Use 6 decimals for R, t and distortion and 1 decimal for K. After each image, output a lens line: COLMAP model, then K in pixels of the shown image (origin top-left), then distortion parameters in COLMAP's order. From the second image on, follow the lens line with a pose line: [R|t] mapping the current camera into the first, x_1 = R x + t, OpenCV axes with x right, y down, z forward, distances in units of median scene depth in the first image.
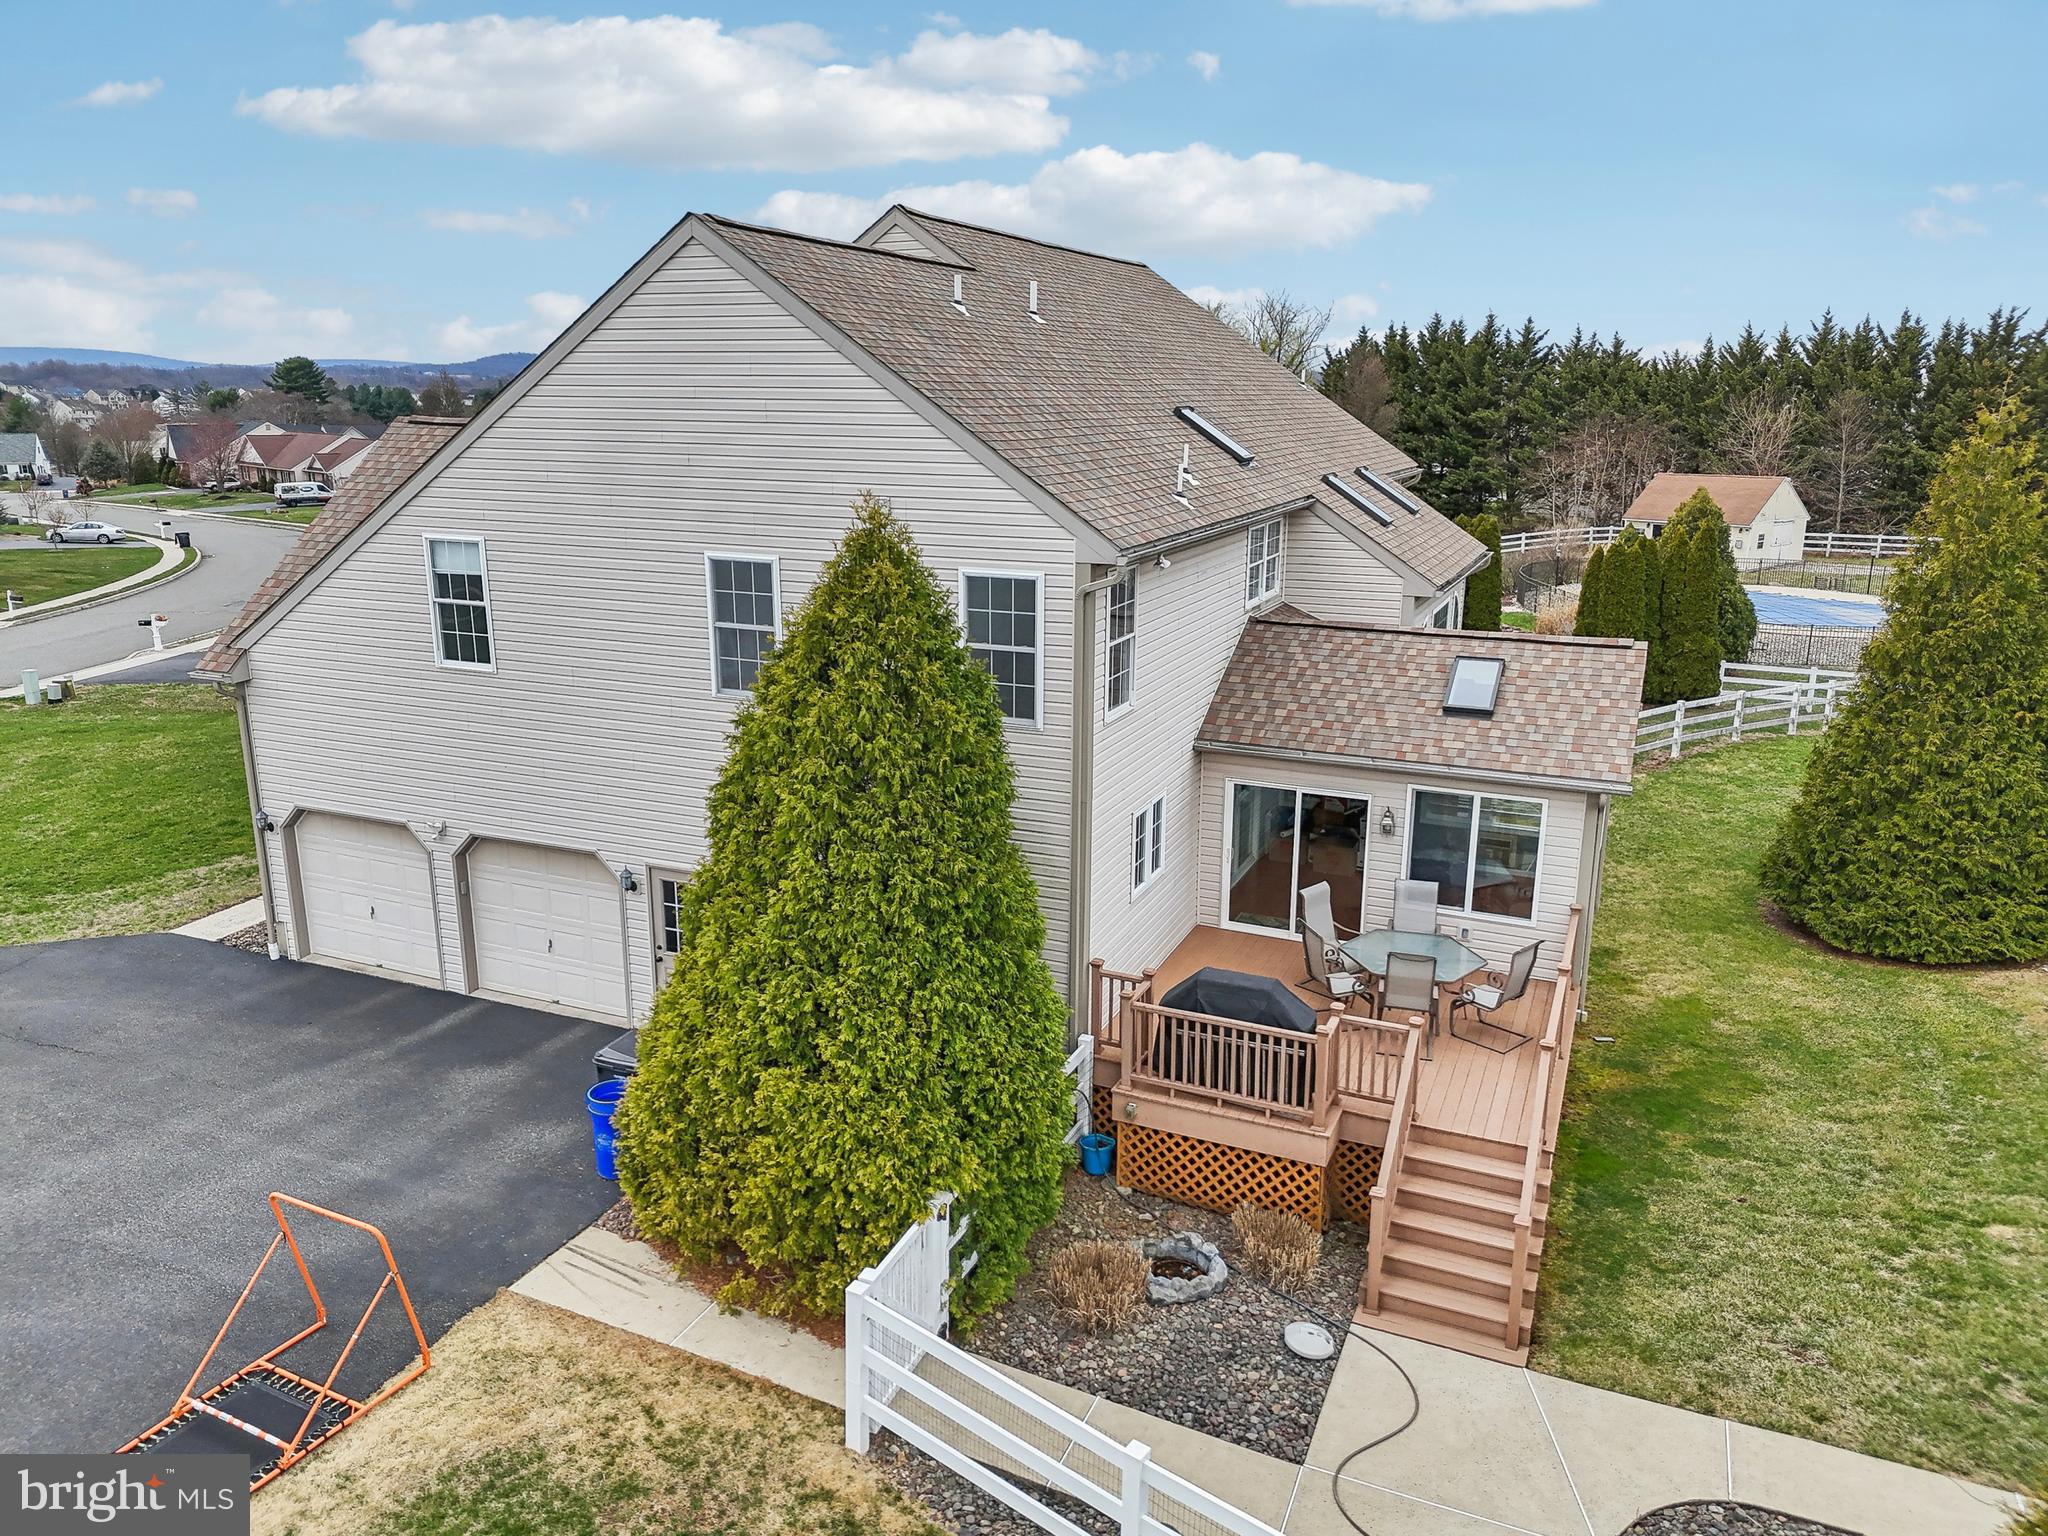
lens RADIAL K [[1442.1, 0, 1032.7], [0, 1442.1, 774.8], [0, 0, 1]] dist [0.074606, -0.070682]
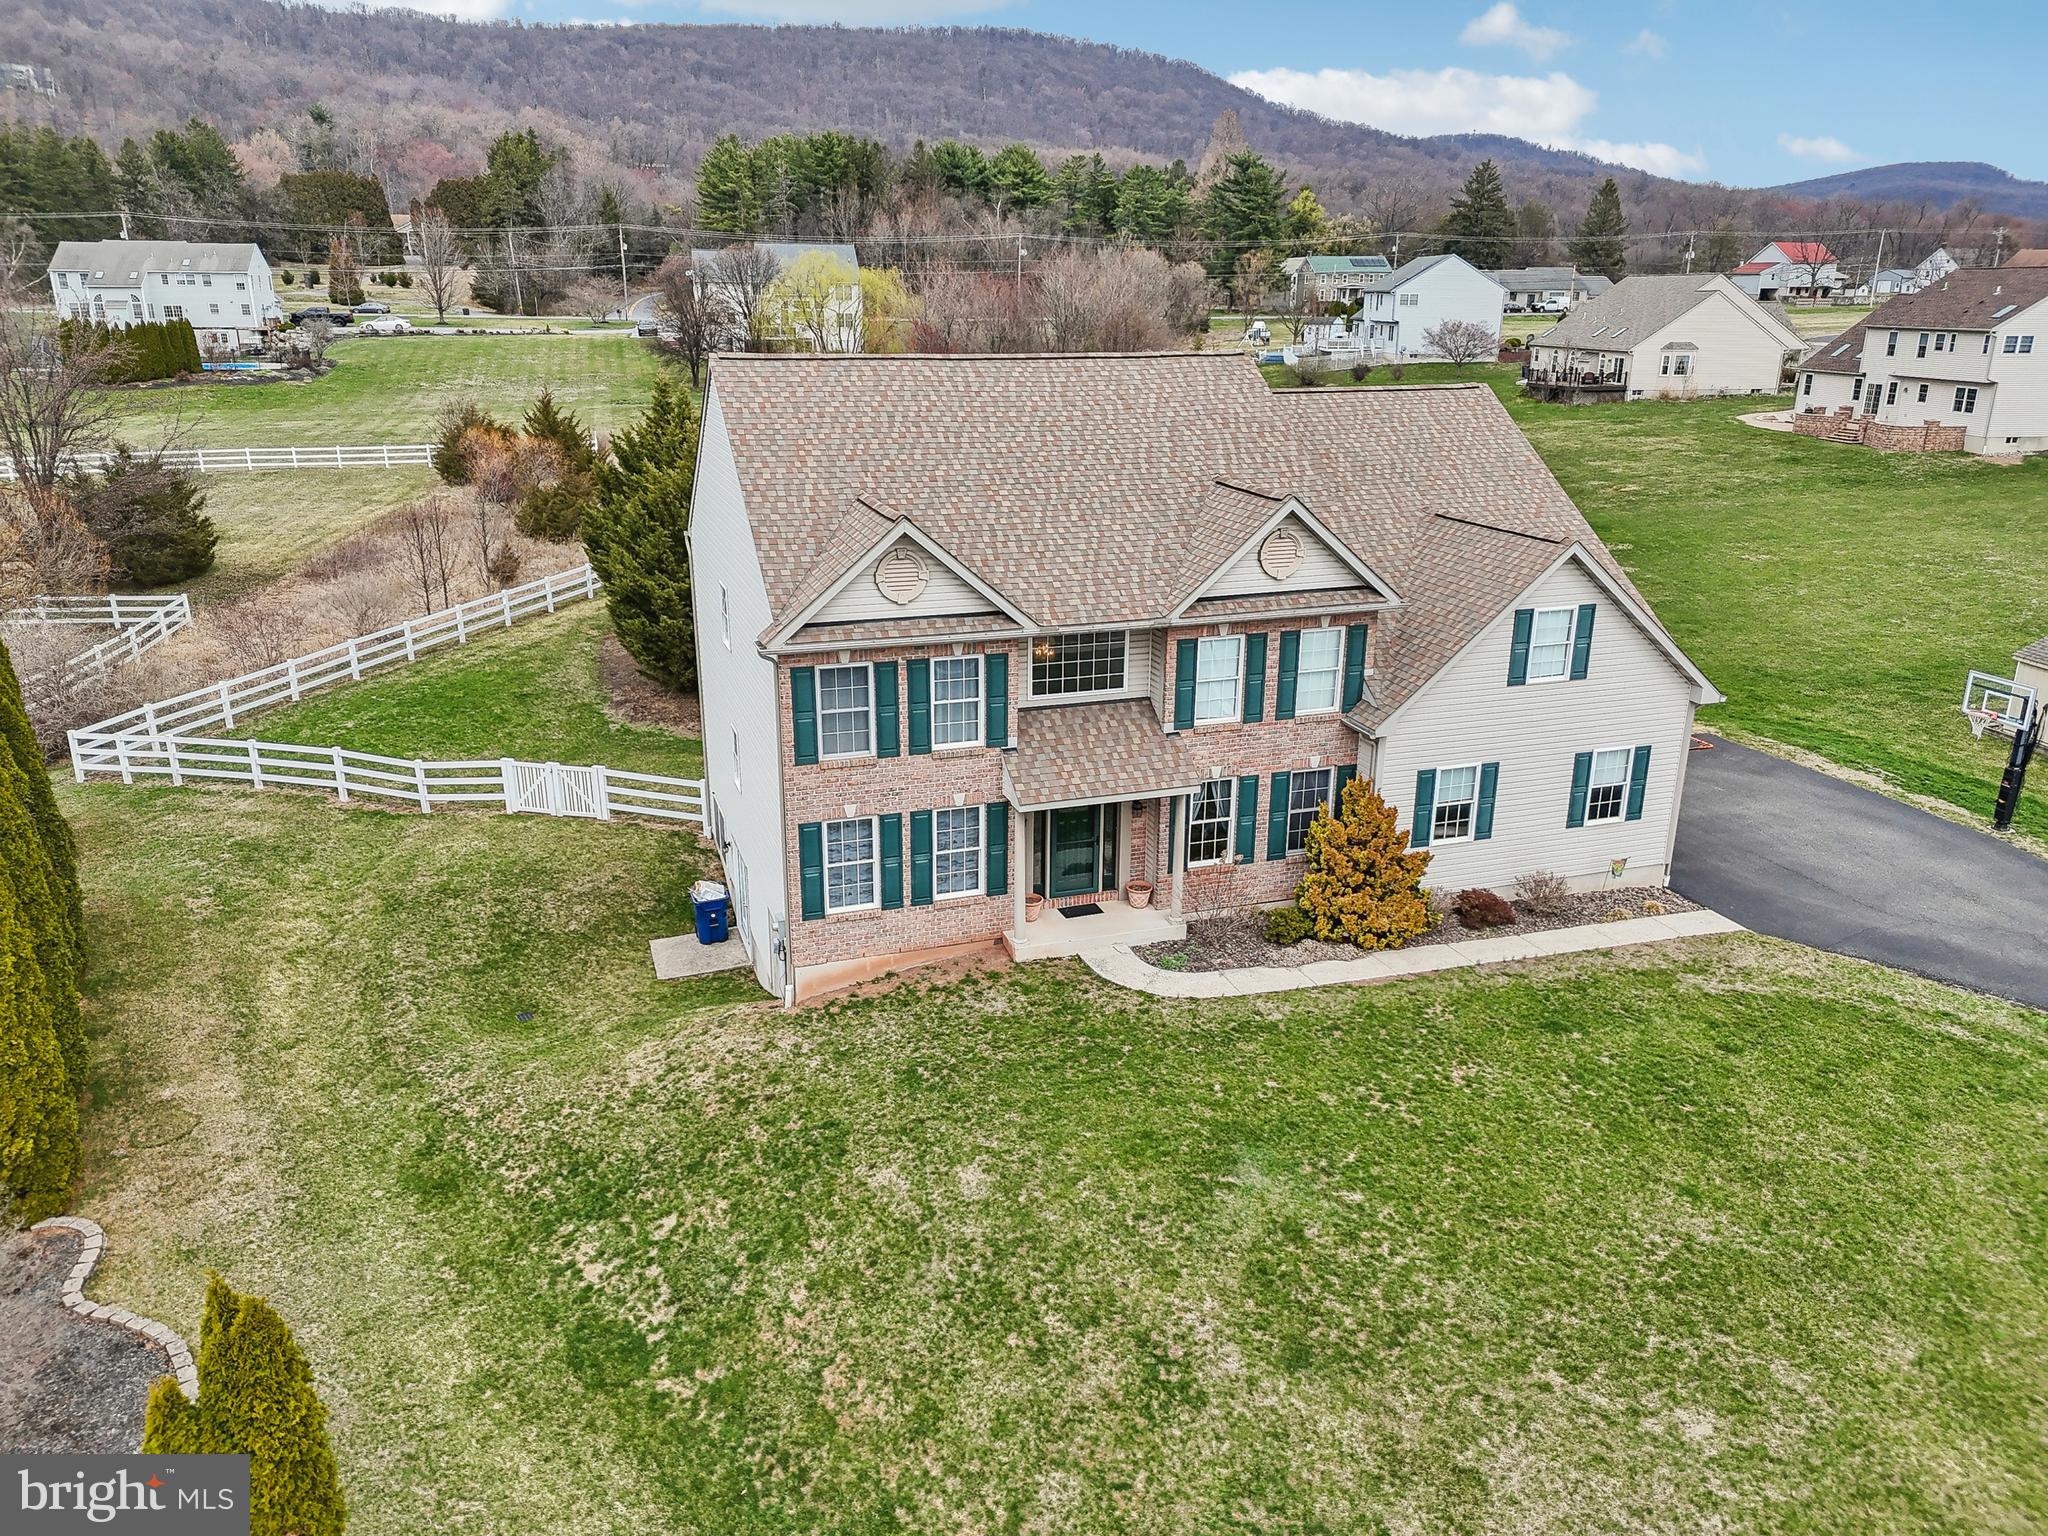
lens RADIAL K [[1442.1, 0, 1024.6], [0, 1442.1, 770.7], [0, 0, 1]] dist [0.074606, -0.070682]
pose [[-0.670514, -0.241675, 0.701430, -1.246893], [0.182199, 0.862859, 0.471463, -0.895318], [-0.719177, 0.443922, -0.534526, 2.517922]]
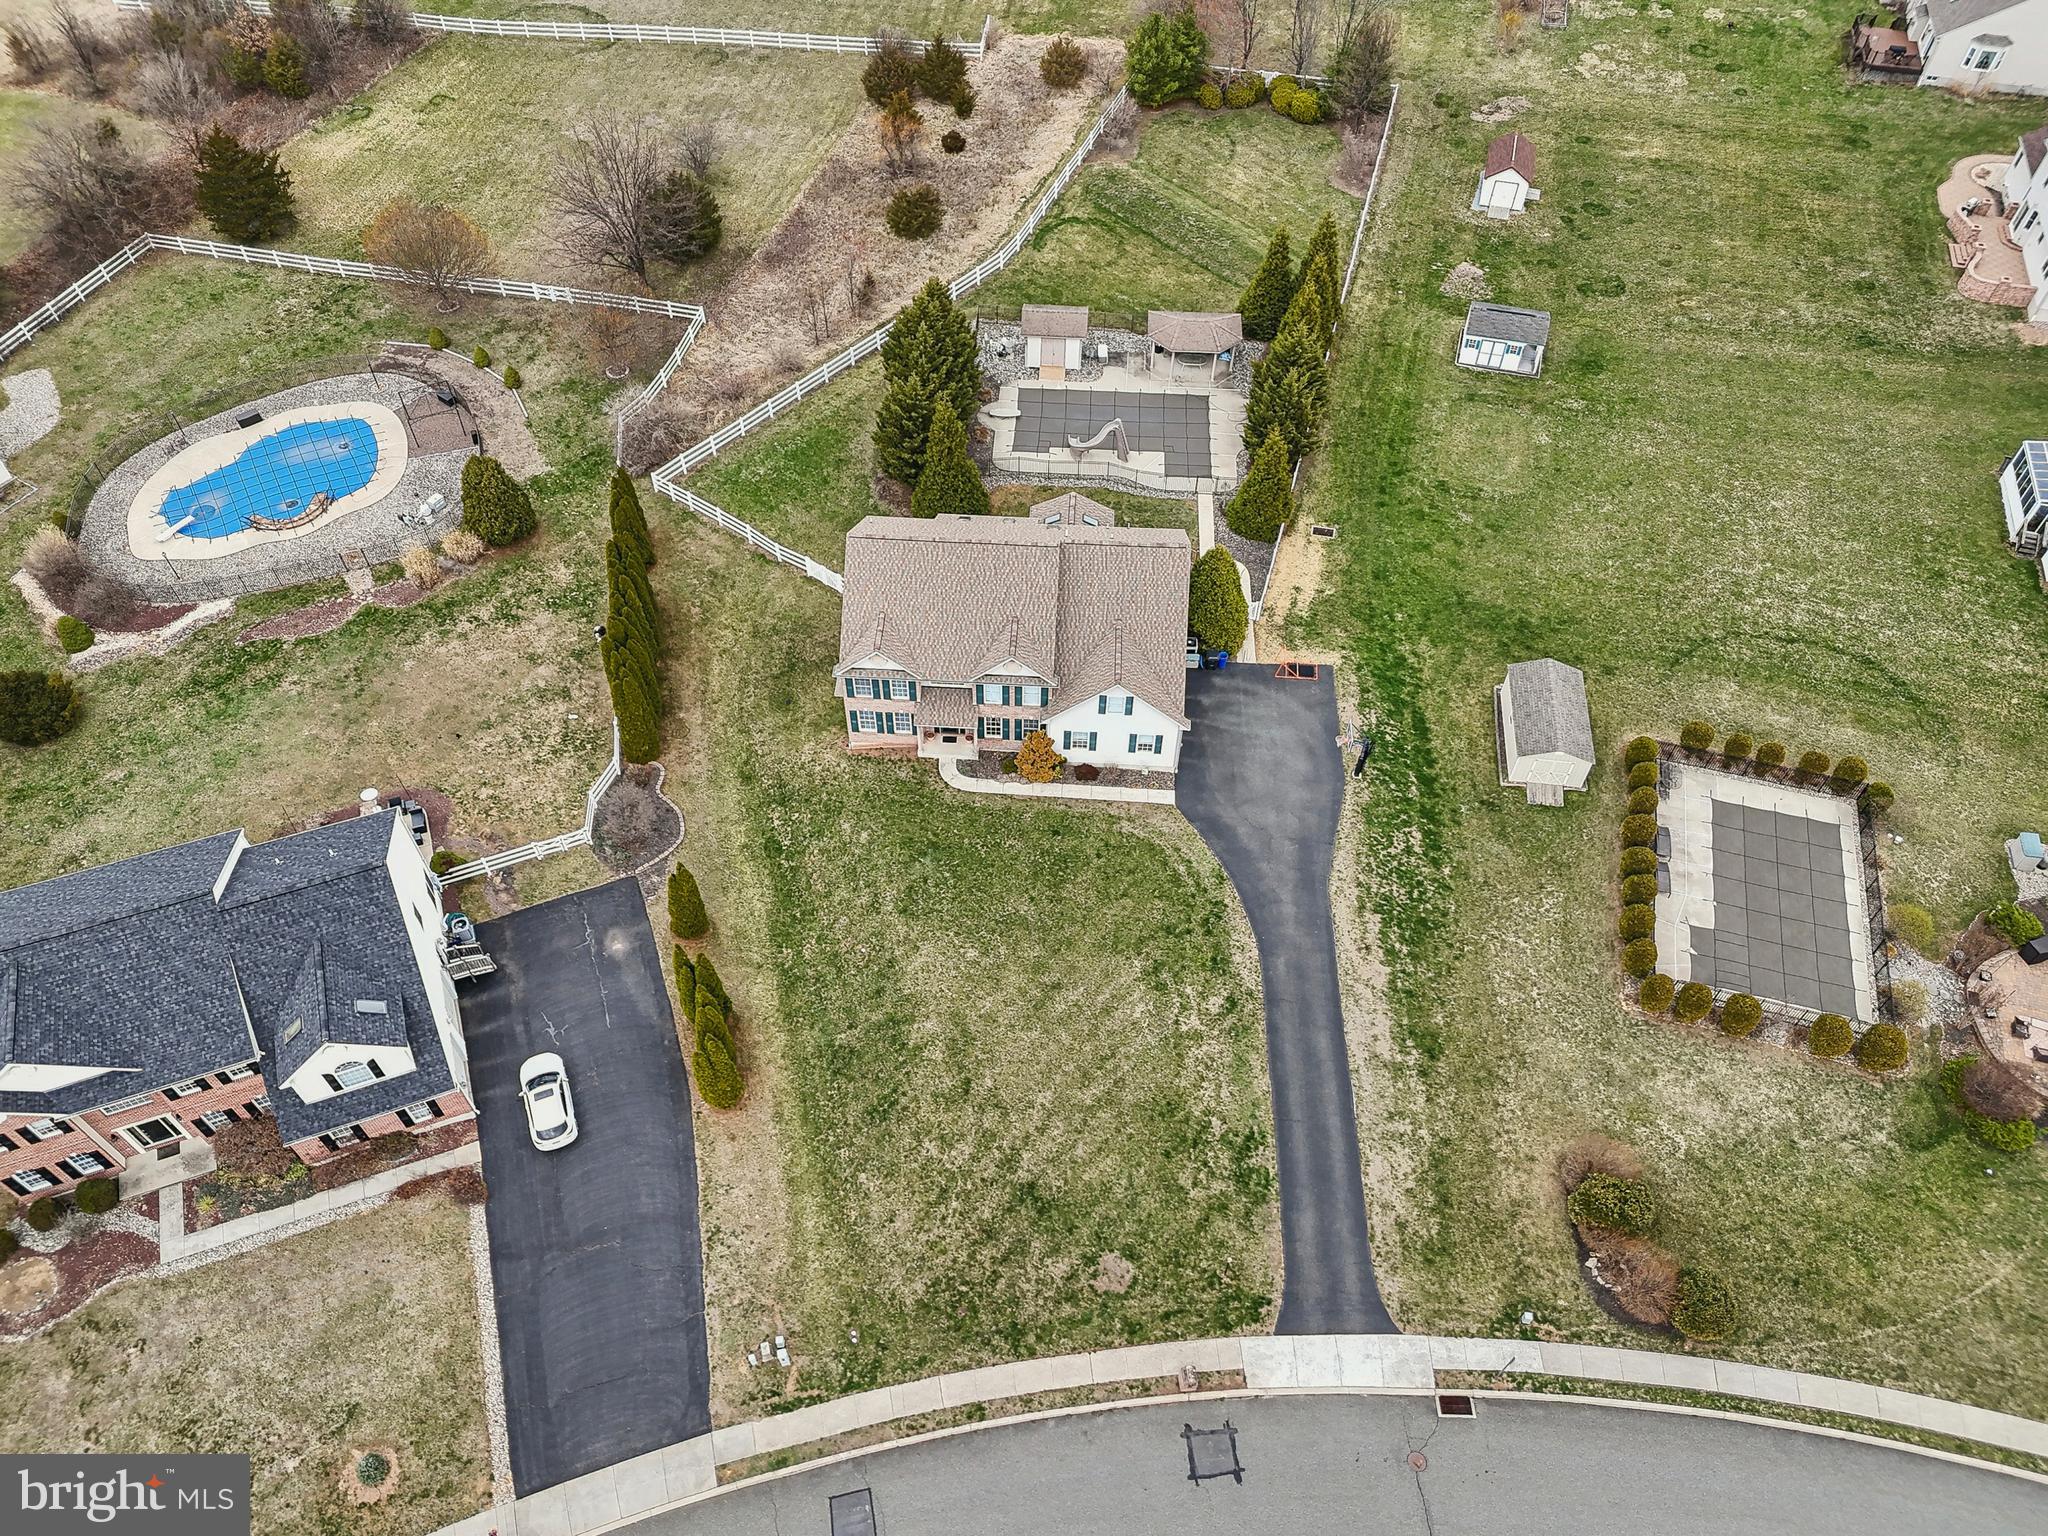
lens RADIAL K [[1442.1, 0, 1024.0], [0, 1442.1, 770.2], [0, 0, 1]] dist [0.074606, -0.070682]
pose [[-0.342151, -0.734580, 0.585939, -3.008332], [0.232334, 0.538077, 0.810243, -3.528414], [-0.910469, 0.413359, -0.013436, 1.630505]]
